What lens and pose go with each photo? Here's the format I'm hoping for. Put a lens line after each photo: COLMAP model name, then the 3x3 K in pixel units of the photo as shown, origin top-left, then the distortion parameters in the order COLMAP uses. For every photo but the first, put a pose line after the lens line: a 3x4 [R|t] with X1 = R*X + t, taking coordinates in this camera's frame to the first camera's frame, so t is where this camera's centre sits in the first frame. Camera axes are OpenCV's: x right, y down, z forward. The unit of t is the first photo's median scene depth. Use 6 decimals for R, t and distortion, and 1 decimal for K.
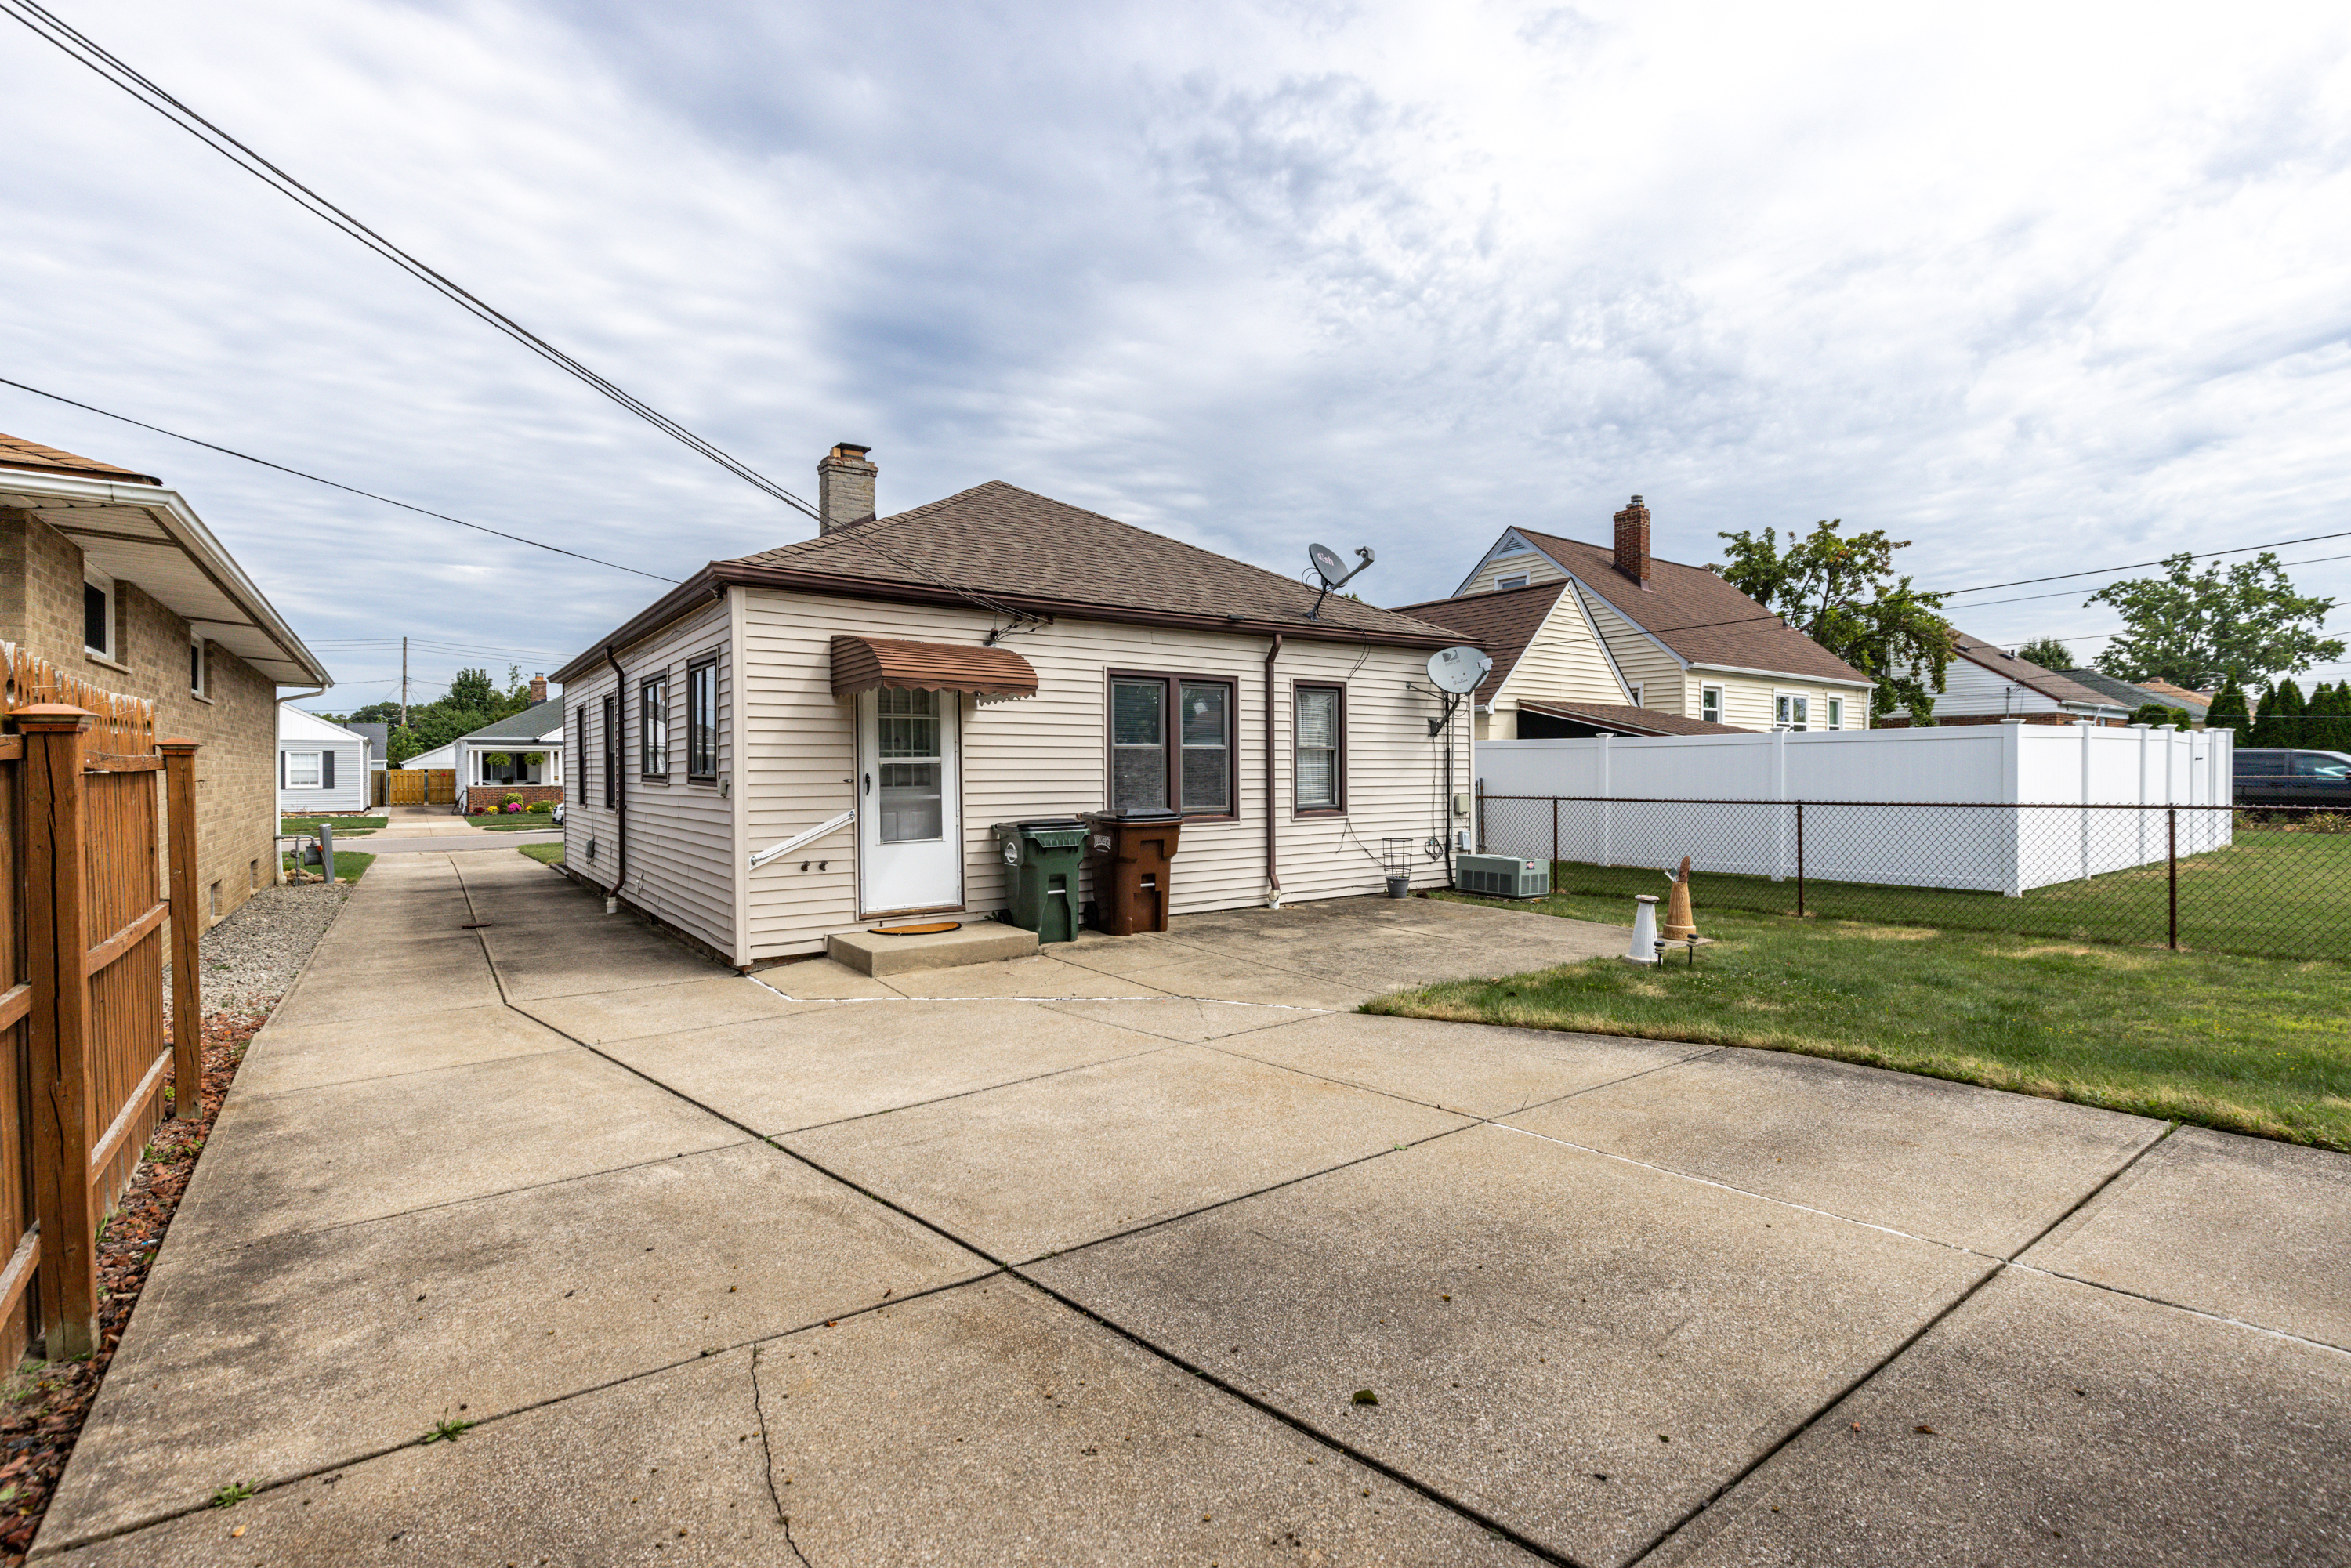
lens RADIAL K [[1052.2, 0, 1171.8], [0, 1052.2, 715.5], [0, 0, 1]] dist [-0.003671, -0.000525]
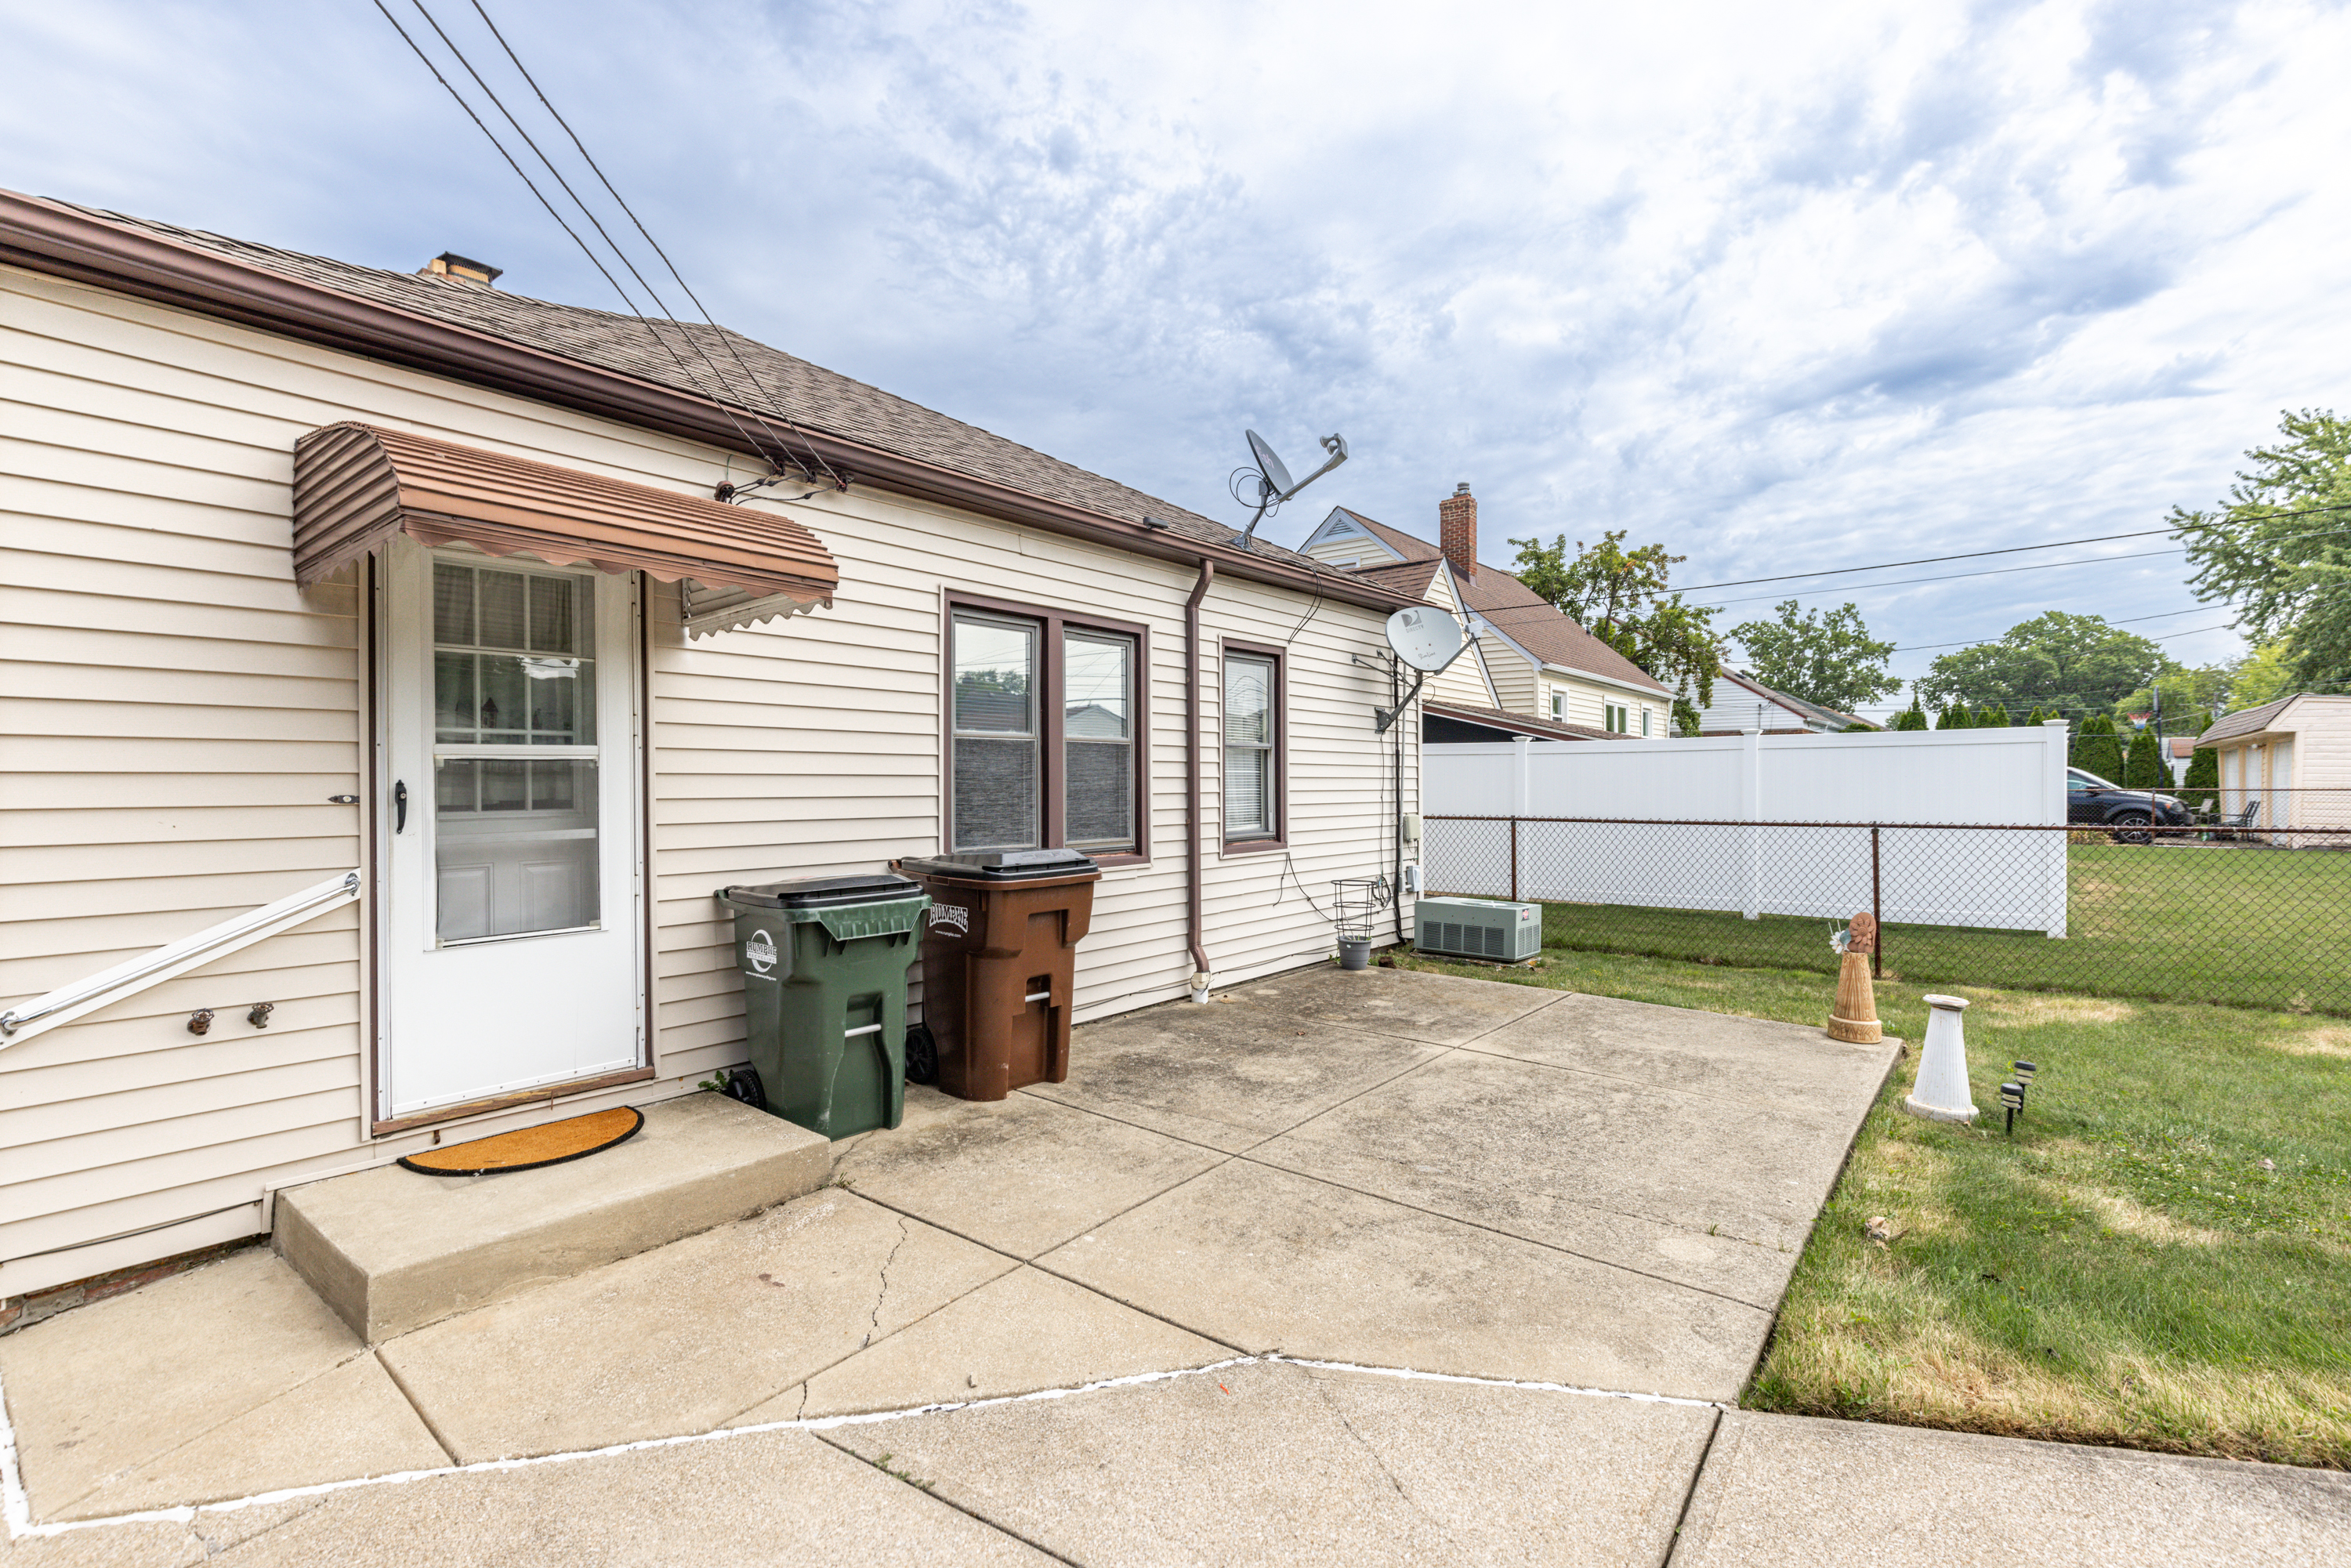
lens RADIAL K [[1047.2, 0, 1170.9], [0, 1047.2, 746.6], [0, 0, 1]] dist [-0.003783, -0.000424]
pose [[0.967259, 0.011672, 0.253522, -0.072386], [-0.016237, 0.999741, 0.015921, 0.021710], [-0.253271, -0.019516, 0.967199, 0.380462]]
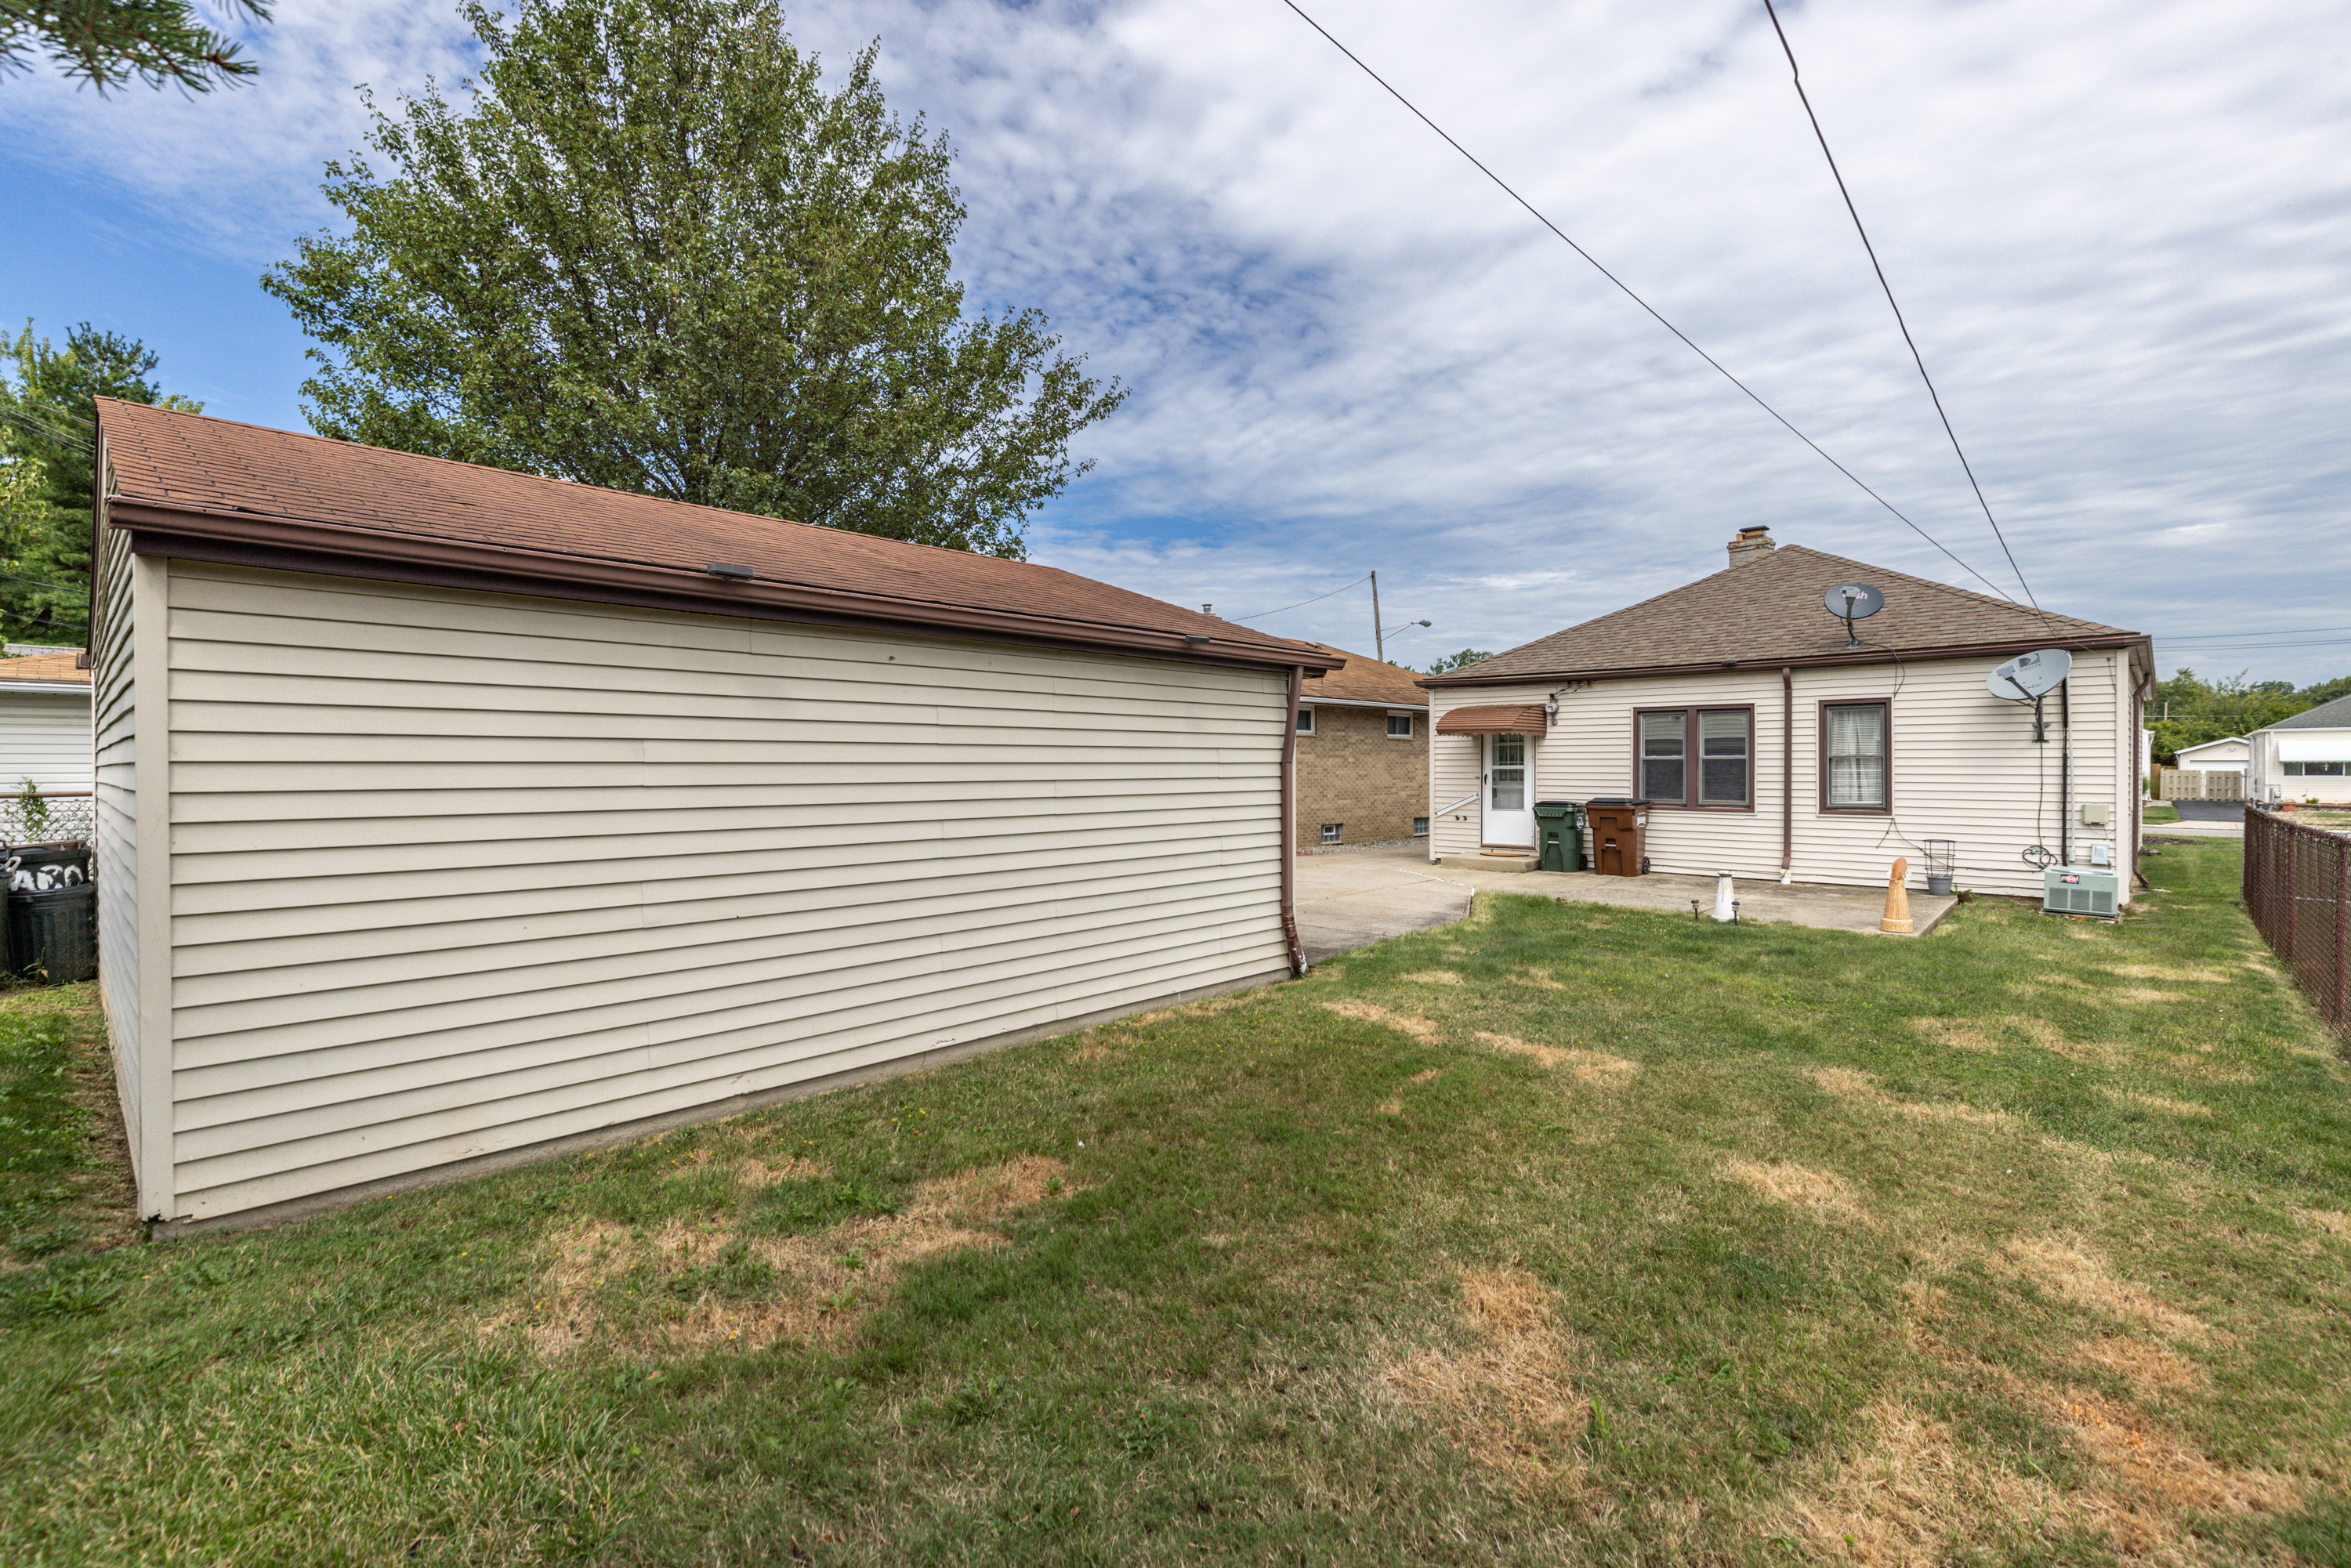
lens RADIAL K [[1052.2, 0, 1171.8], [0, 1052.2, 715.5], [0, 0, 1]] dist [-0.003671, -0.000525]
pose [[0.192732, -0.041638, -0.980368, 1.125692], [0.051015, 0.998173, -0.032365, -0.015436], [0.979924, -0.043776, 0.194504, 0.028366]]
